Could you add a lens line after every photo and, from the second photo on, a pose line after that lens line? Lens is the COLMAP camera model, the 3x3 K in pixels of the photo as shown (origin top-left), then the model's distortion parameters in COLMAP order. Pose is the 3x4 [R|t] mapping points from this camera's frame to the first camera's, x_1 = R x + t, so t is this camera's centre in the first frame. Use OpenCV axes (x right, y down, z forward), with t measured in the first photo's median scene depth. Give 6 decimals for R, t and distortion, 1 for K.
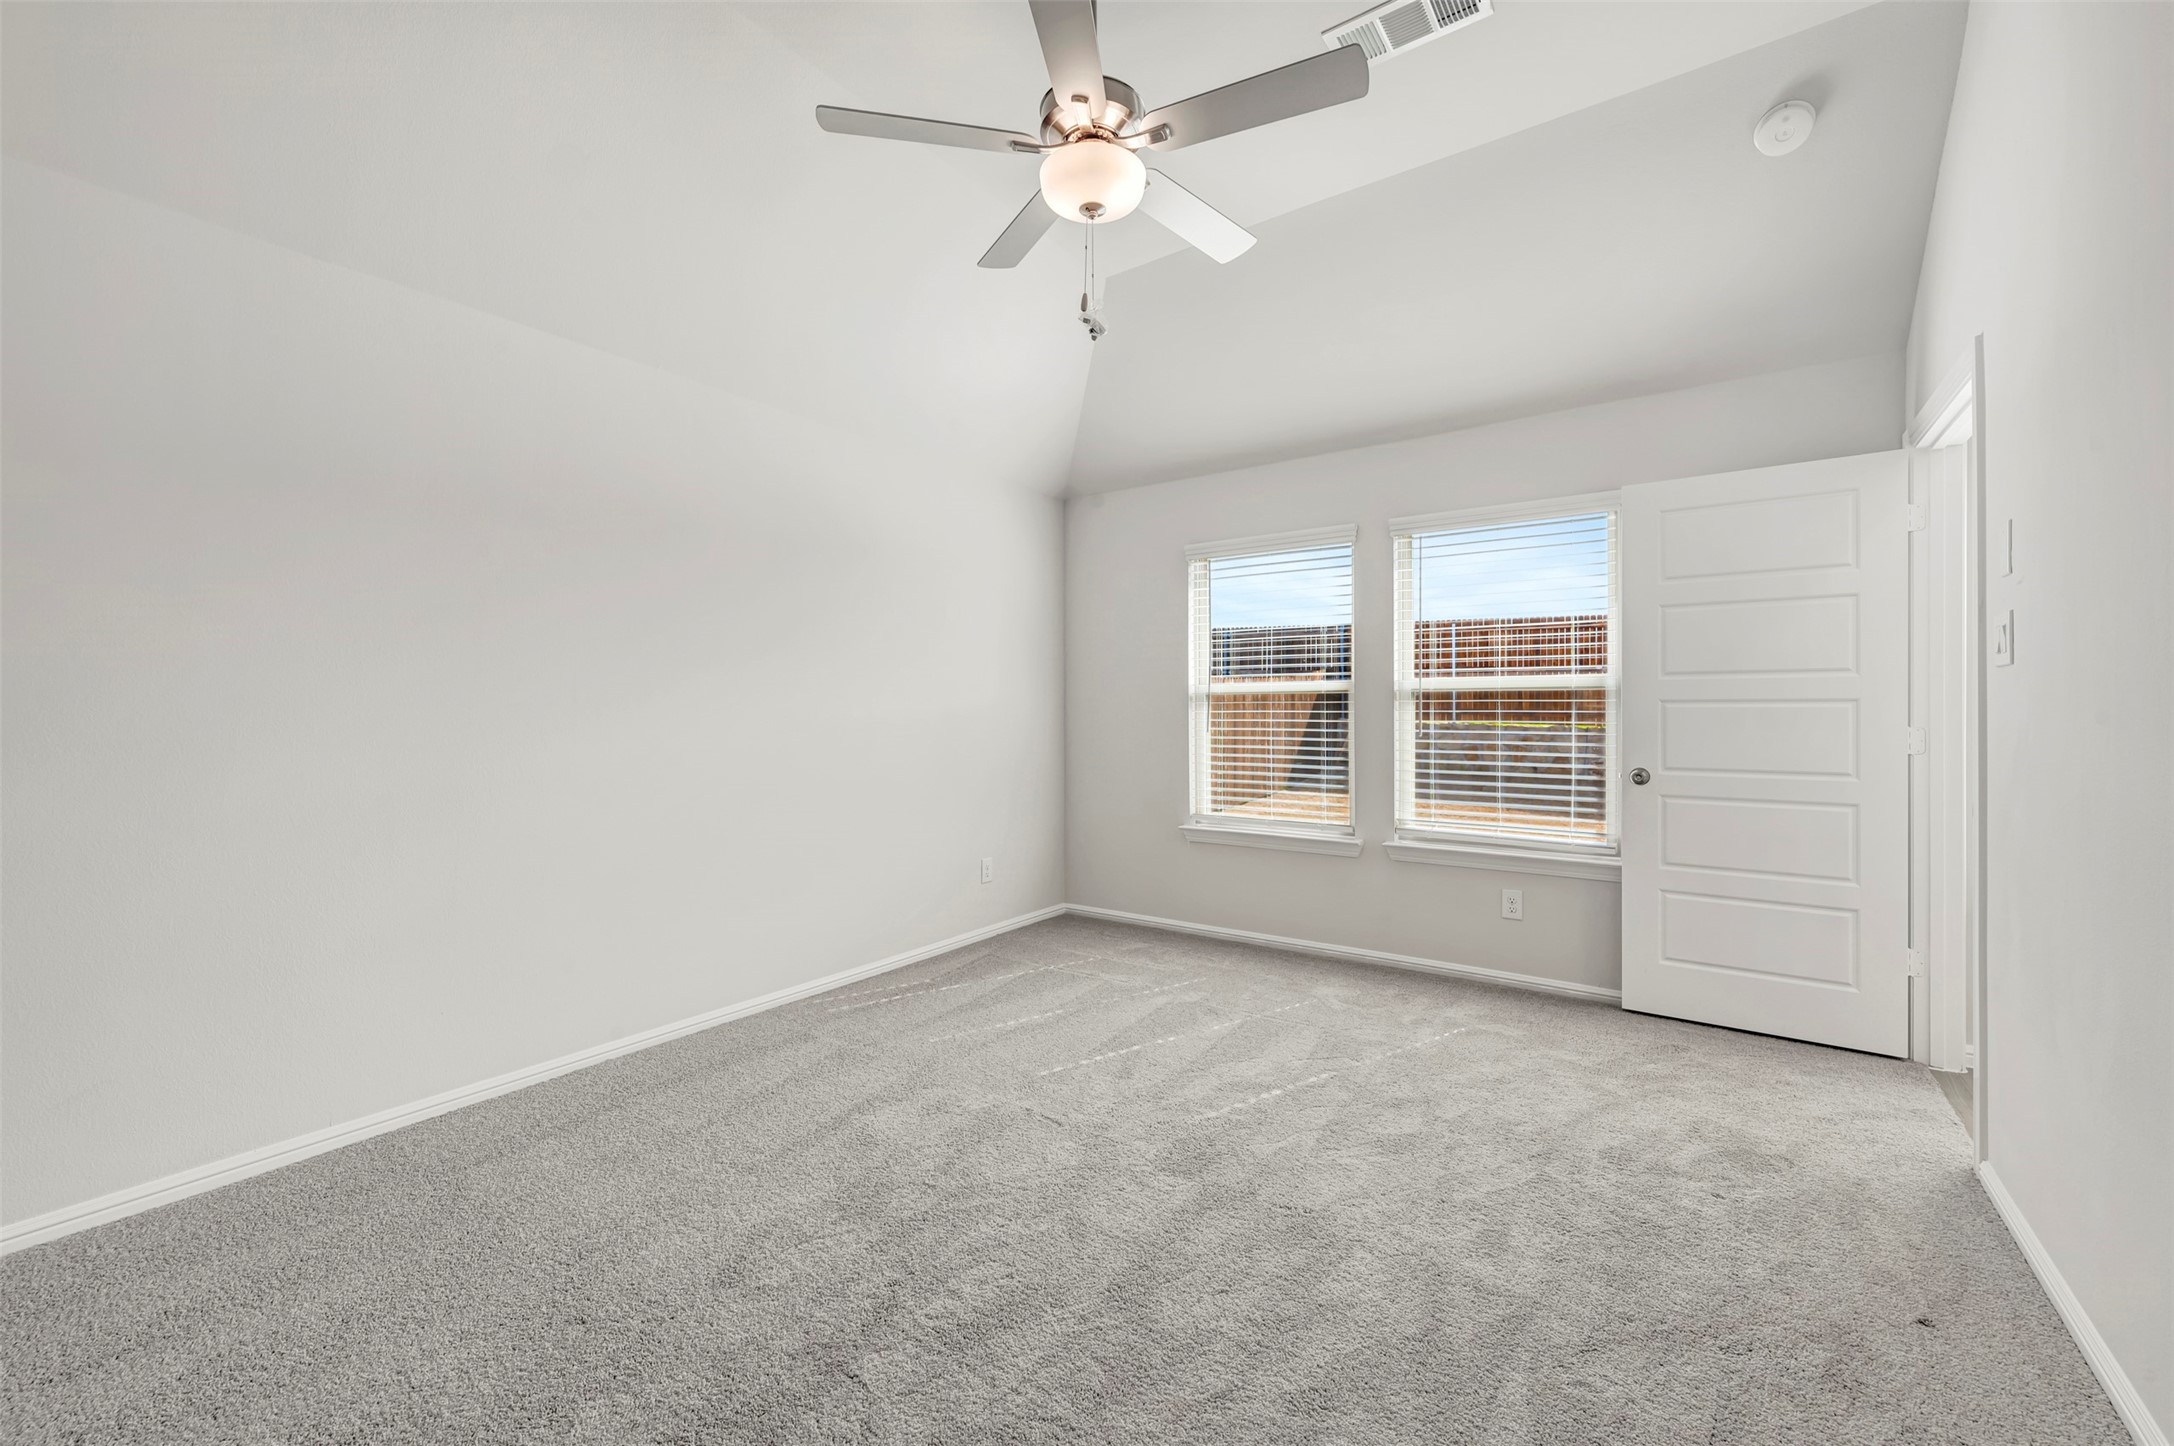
lens RADIAL K [[859.8, 0, 1105.1], [0, 859.8, 707.7], [0, 0, 1]] dist [0.001630, 0.000264]
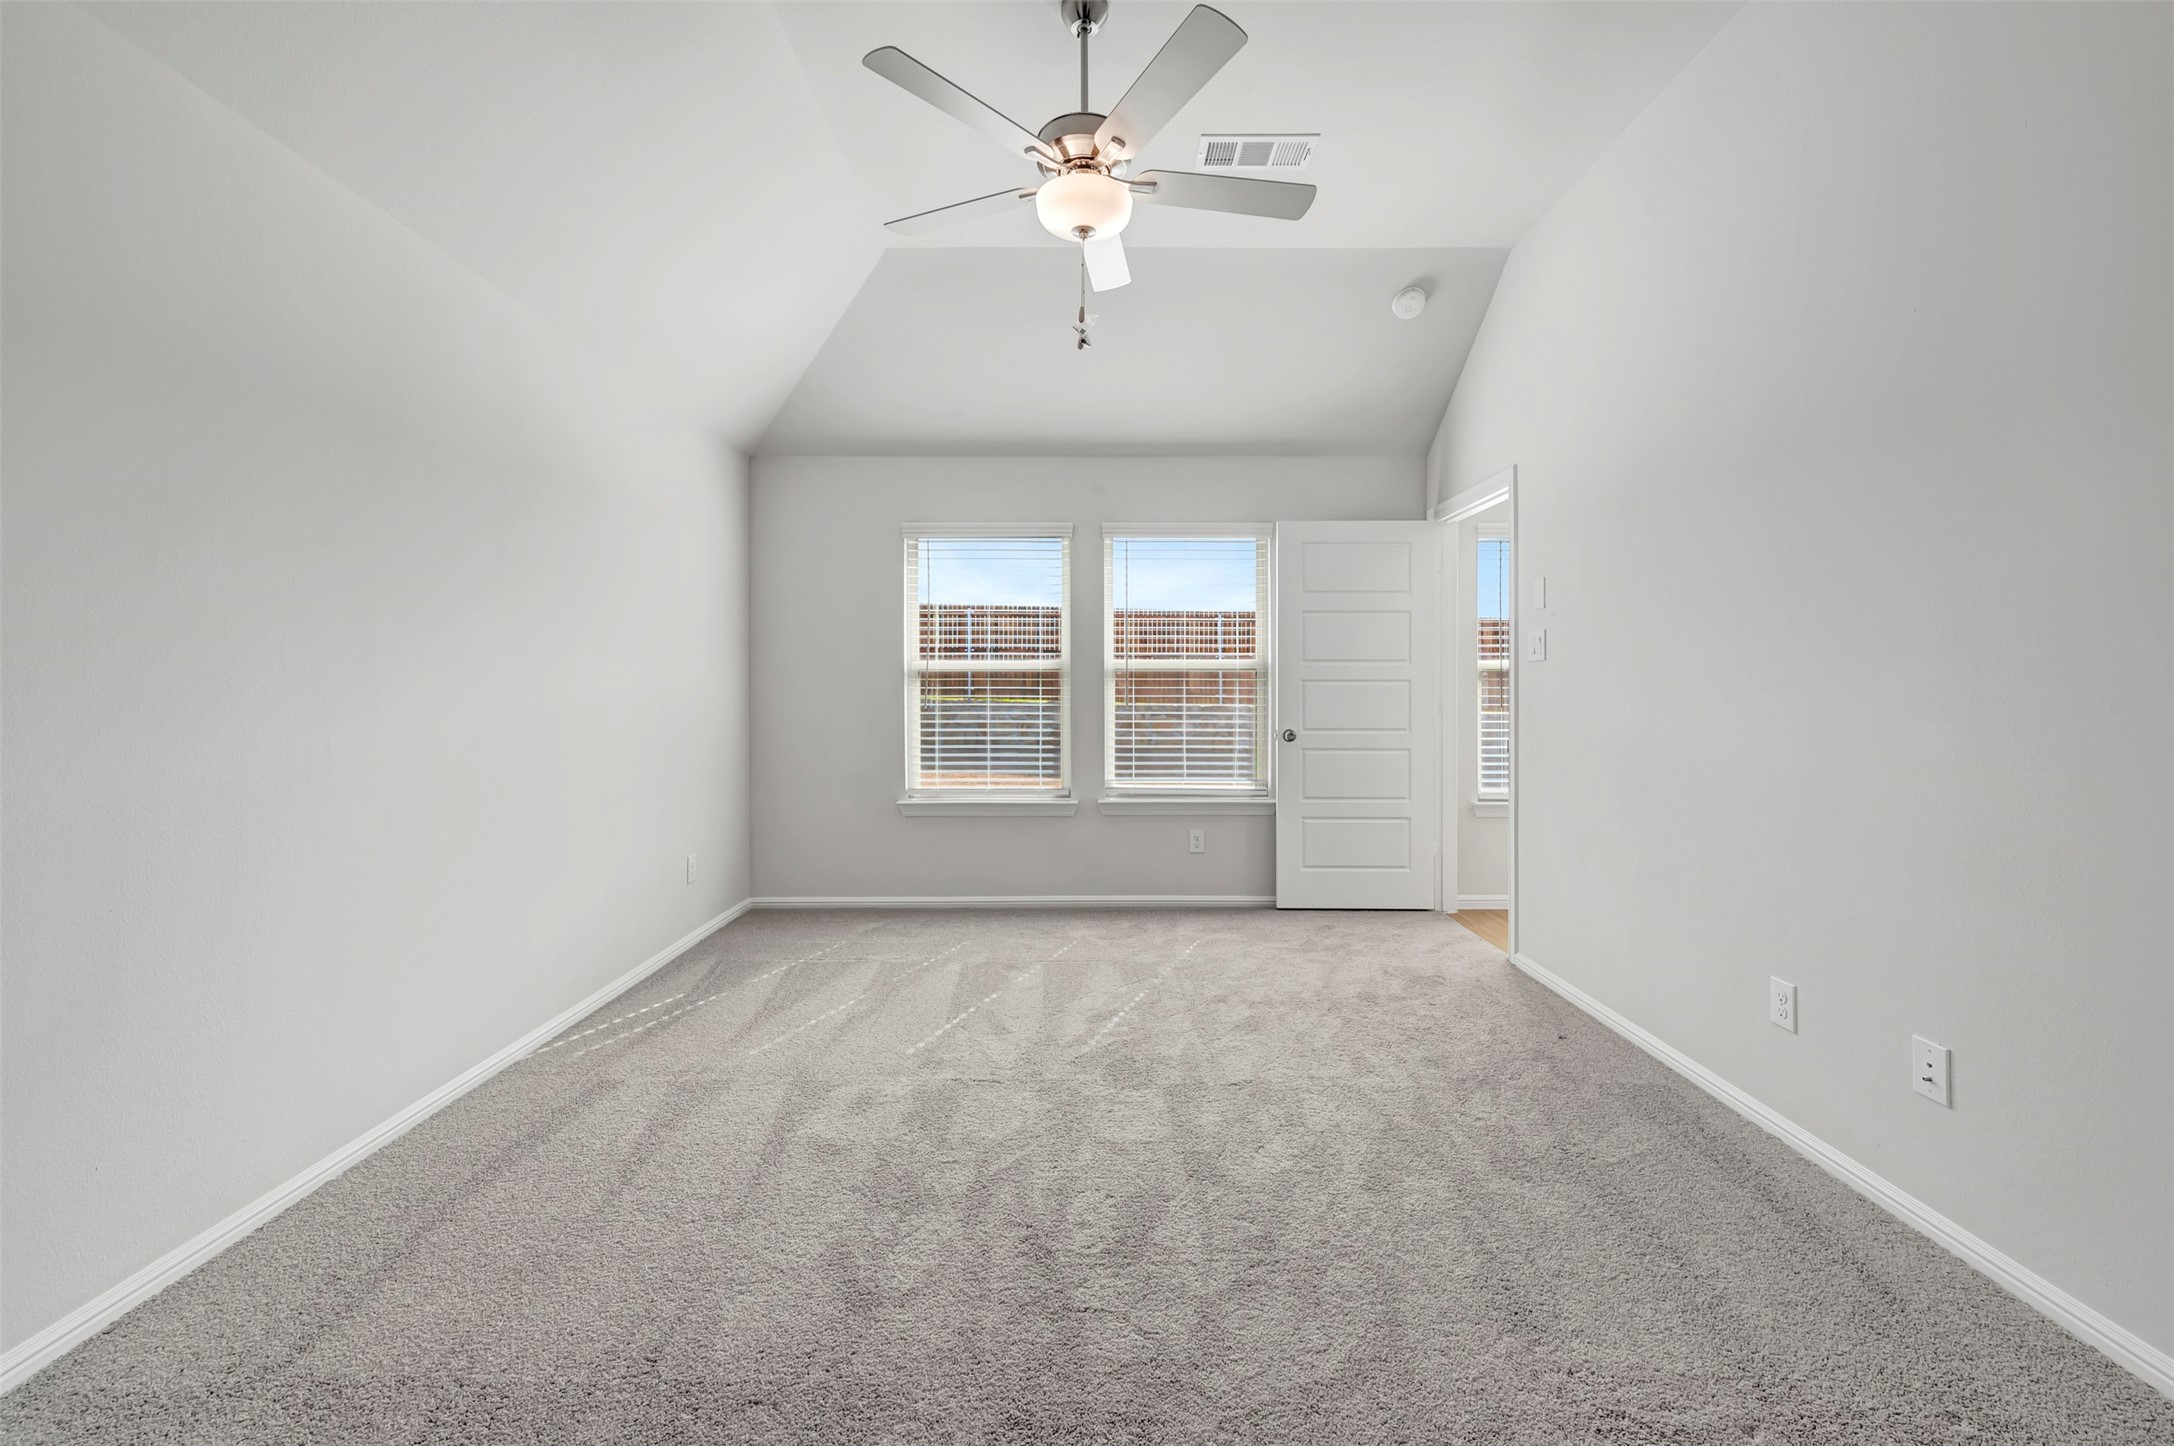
lens RADIAL K [[859.8, 0, 1099.9], [0, 859.8, 686.3], [0, 0, 1]] dist [0.001630, 0.000264]
pose [[0.819670, 0.002419, 0.572831, -0.417568], [-0.002659, 0.999996, -0.000418, 0.002851], [-0.572830, -0.001180, 0.819674, 0.055885]]
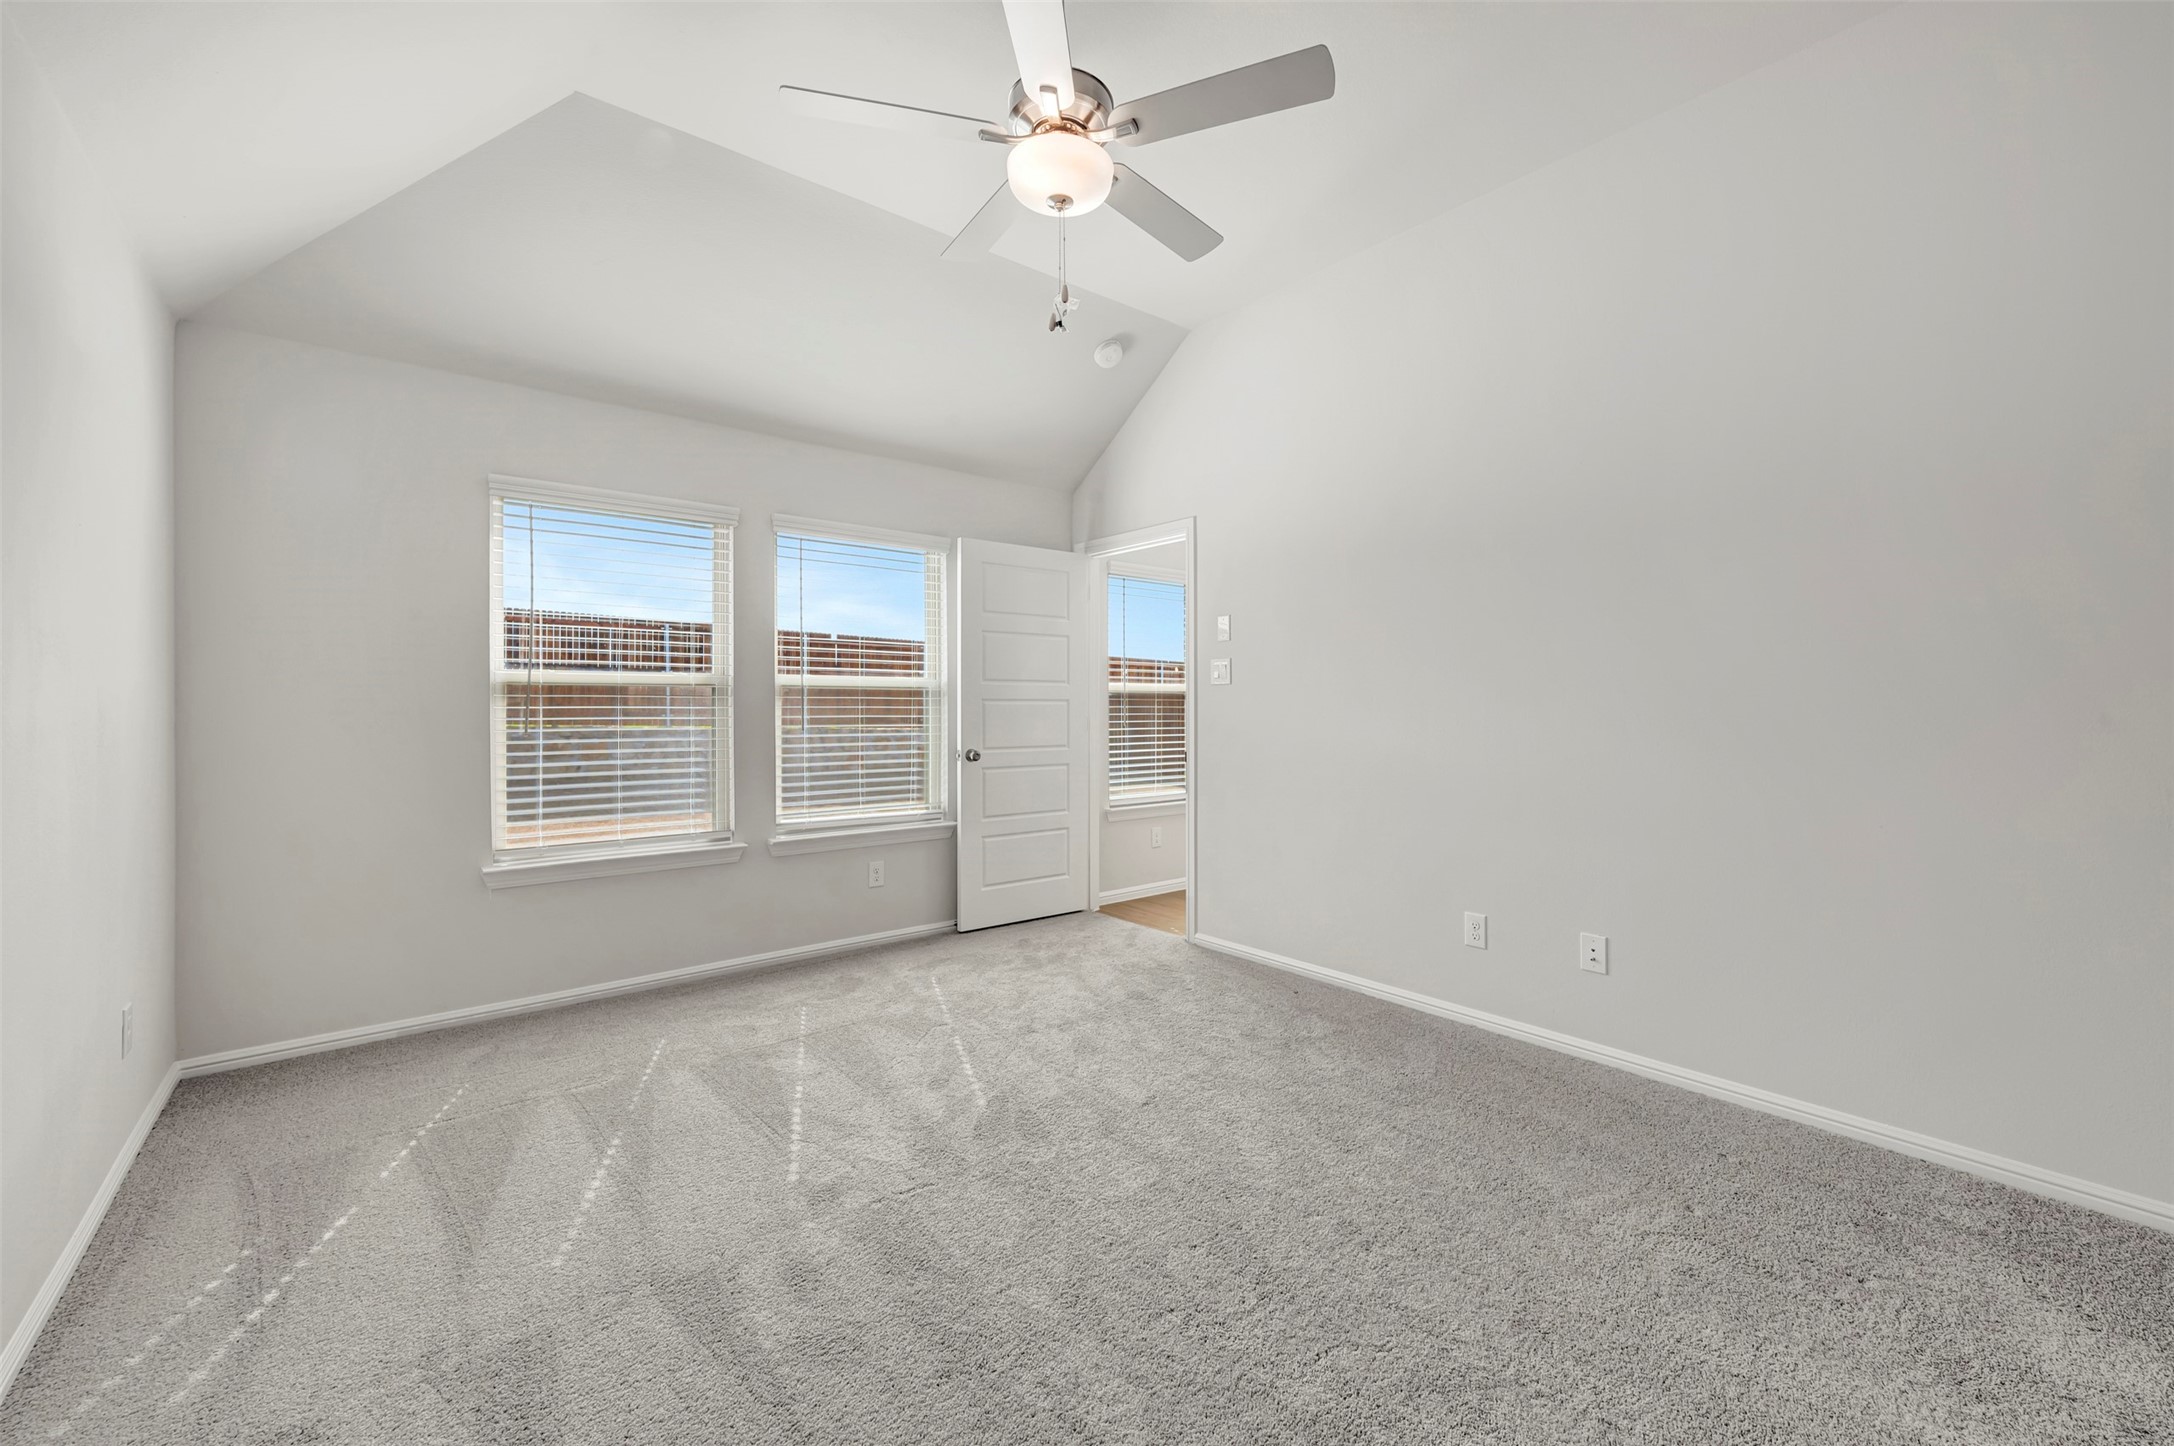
lens RADIAL K [[859.8, 0, 1086.1], [0, 859.8, 701.3], [0, 0, 1]] dist [0.001630, 0.000264]
pose [[0.282635, 0.005261, 0.959213, -0.638221], [-0.002571, 0.999986, -0.004728, 0.000939], [-0.959224, -0.001130, 0.282645, 0.459077]]
